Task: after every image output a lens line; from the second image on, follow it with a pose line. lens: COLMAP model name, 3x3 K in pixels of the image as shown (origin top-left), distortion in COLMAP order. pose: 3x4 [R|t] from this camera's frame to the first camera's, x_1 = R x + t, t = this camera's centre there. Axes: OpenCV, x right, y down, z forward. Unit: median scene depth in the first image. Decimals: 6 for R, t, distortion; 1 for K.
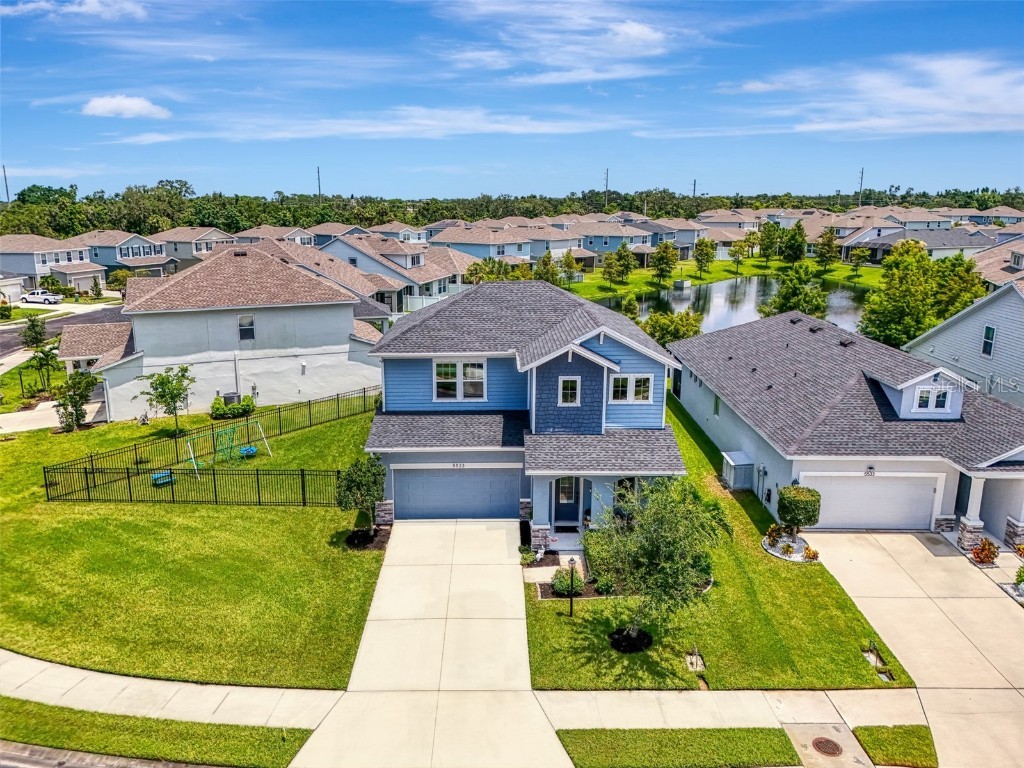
lens RADIAL K [[769.9, 0, 509.5], [0, 769.9, 341.2], [0, 0, 1]] dist [0.052117, -0.035040]
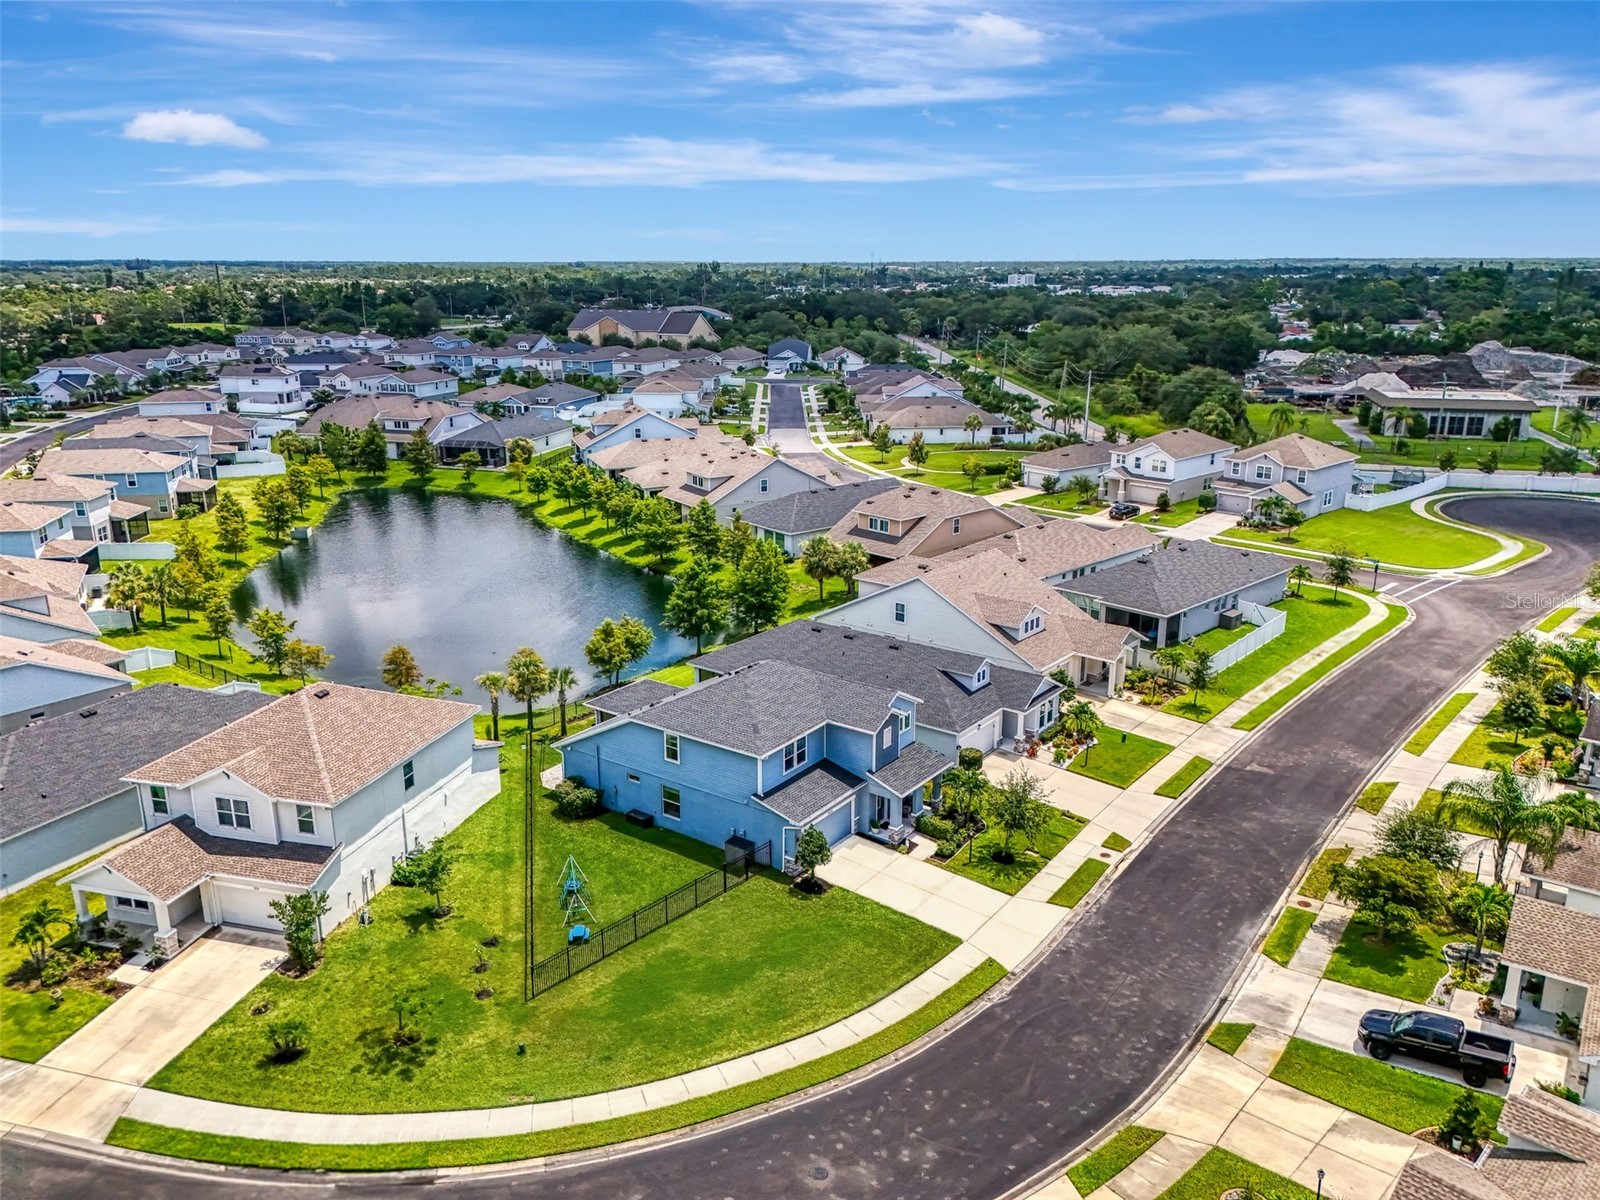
lens RADIAL K [[1202.9, 0, 796.2], [0, 1202.9, 533.1], [0, 0, 1]] dist [0.052117, -0.035040]
pose [[0.594403, -0.181412, 0.783438, -1.749469], [0.147890, 0.982266, 0.115247, -0.604066], [-0.790452, 0.047360, 0.610691, -0.306024]]
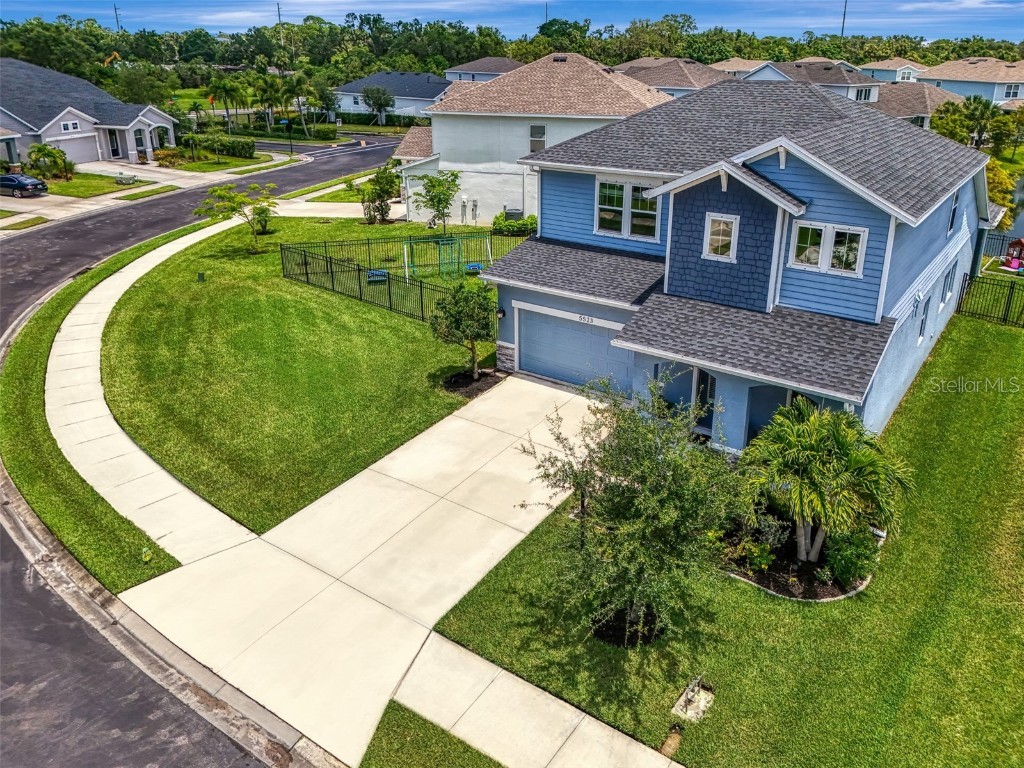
lens RADIAL K [[779.5, 0, 527.6], [0, 779.5, 314.0], [0, 0, 1]] dist [0.036073, -0.001843]
pose [[0.815733, 0.193479, -0.545110, 0.309824], [-0.108622, 0.976872, 0.184179, 0.024122], [0.568138, -0.091030, 0.817883, 0.360273]]
